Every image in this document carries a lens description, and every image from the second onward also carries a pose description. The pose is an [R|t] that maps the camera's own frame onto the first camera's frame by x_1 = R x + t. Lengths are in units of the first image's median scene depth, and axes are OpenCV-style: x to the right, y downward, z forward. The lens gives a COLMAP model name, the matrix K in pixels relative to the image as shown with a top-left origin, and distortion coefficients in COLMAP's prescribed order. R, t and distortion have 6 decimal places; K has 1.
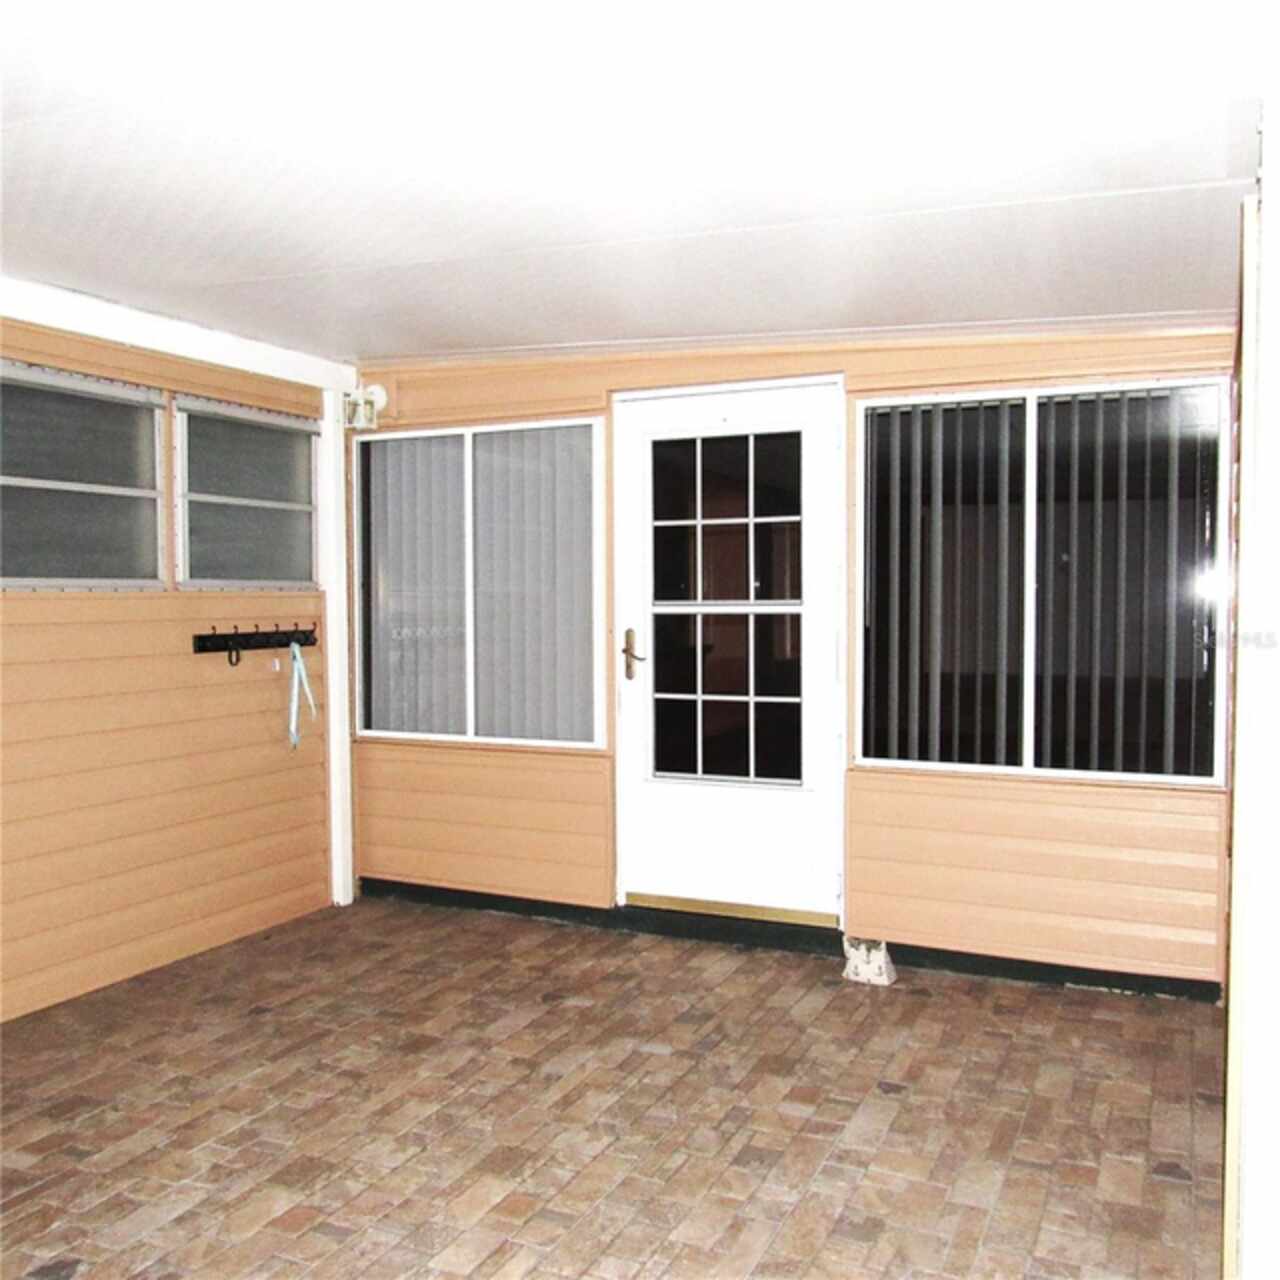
lens RADIAL K [[1222.5, 0, 640.0], [0, 1222.5, 640.0], [0, 0, 1]] dist [-0.016609, -0.015562]
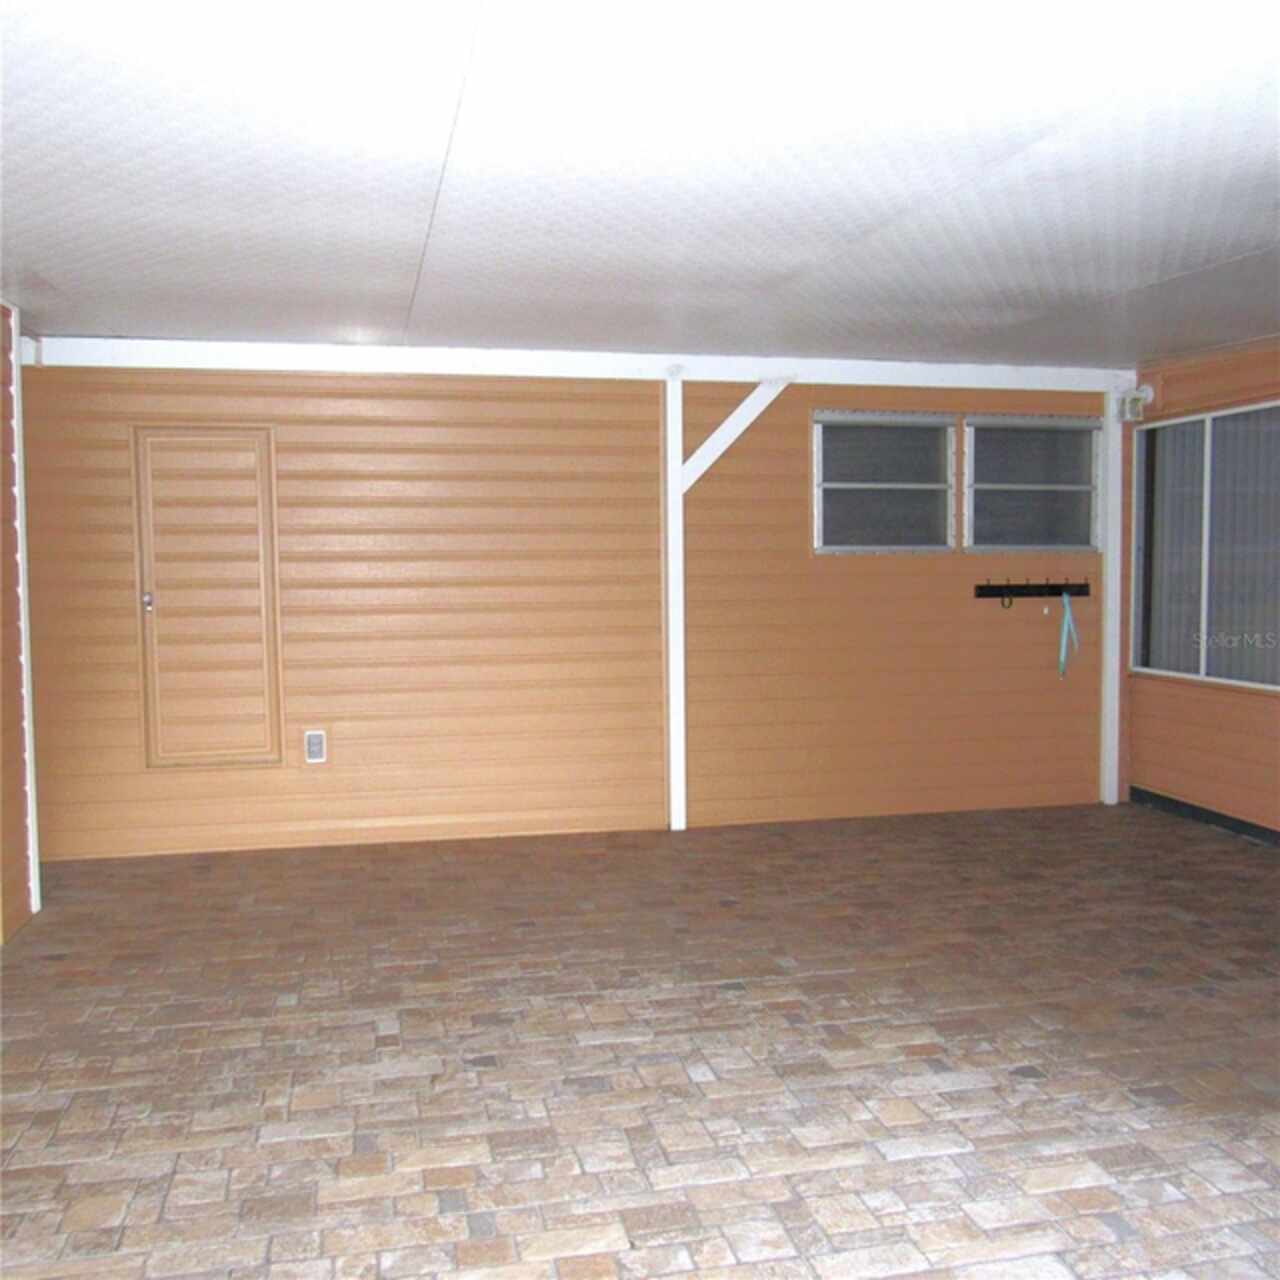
lens RADIAL K [[1222.5, 0, 640.0], [0, 1222.5, 640.0], [0, 0, 1]] dist [-0.016609, -0.015562]
pose [[0.611339, 0.051037, -0.789722, 0.471733], [-0.026498, 0.998679, 0.044028, 0.006962], [0.790925, -0.005990, 0.611883, -0.154480]]
